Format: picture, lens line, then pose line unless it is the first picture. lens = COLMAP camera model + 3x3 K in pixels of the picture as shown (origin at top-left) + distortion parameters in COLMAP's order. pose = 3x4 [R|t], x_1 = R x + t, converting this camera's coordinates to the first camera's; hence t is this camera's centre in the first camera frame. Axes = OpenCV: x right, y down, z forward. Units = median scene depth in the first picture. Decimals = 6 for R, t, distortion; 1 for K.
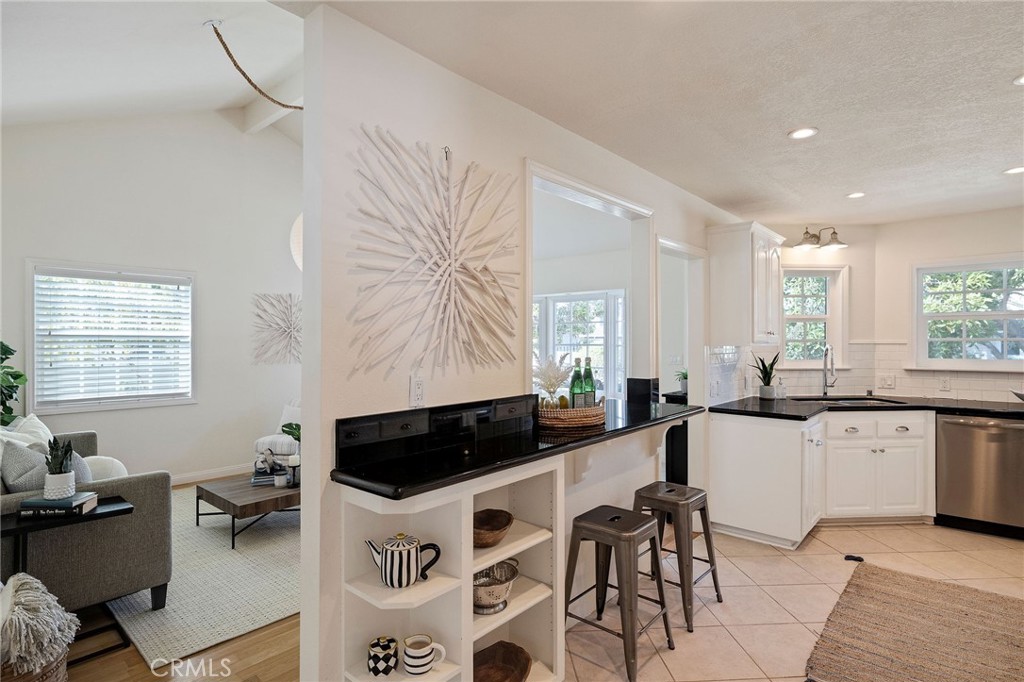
lens RADIAL K [[520.7, 0, 512.8], [0, 520.7, 341.5], [0, 0, 1]] dist [-0.003990, 0.001245]
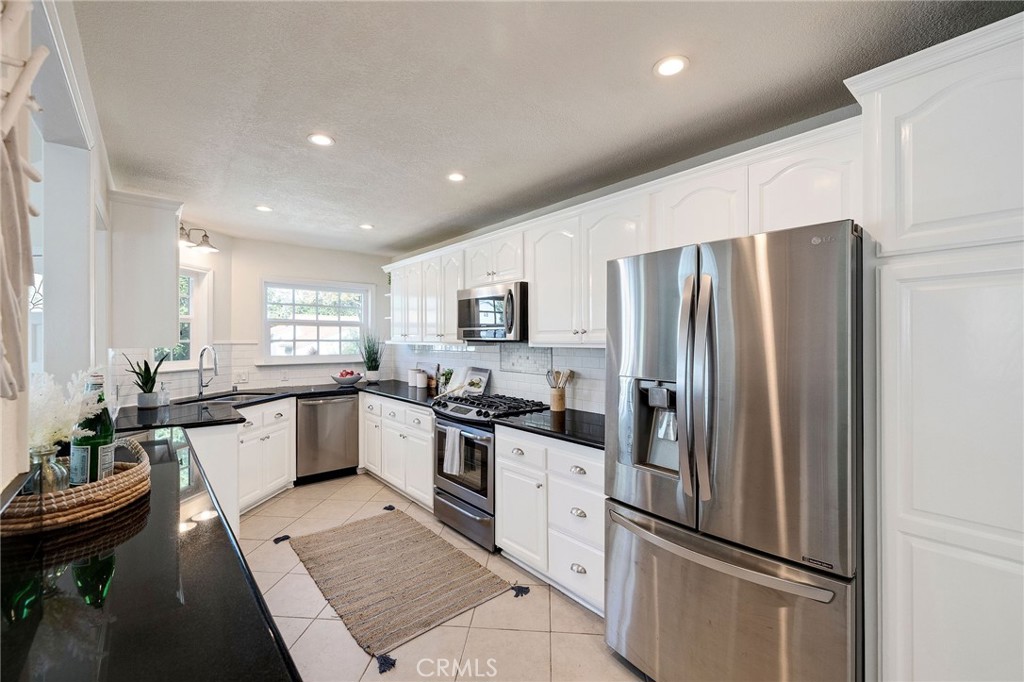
lens RADIAL K [[432.9, 0, 508.9], [0, 432.9, 341.2], [0, 0, 1]] dist [0.002618, -0.002553]
pose [[0.156852, 0.000187, 0.987622, -0.154323], [0.000032, 1.000000, -0.000195, -0.001277], [-0.987622, 0.000062, 0.156852, 0.338266]]
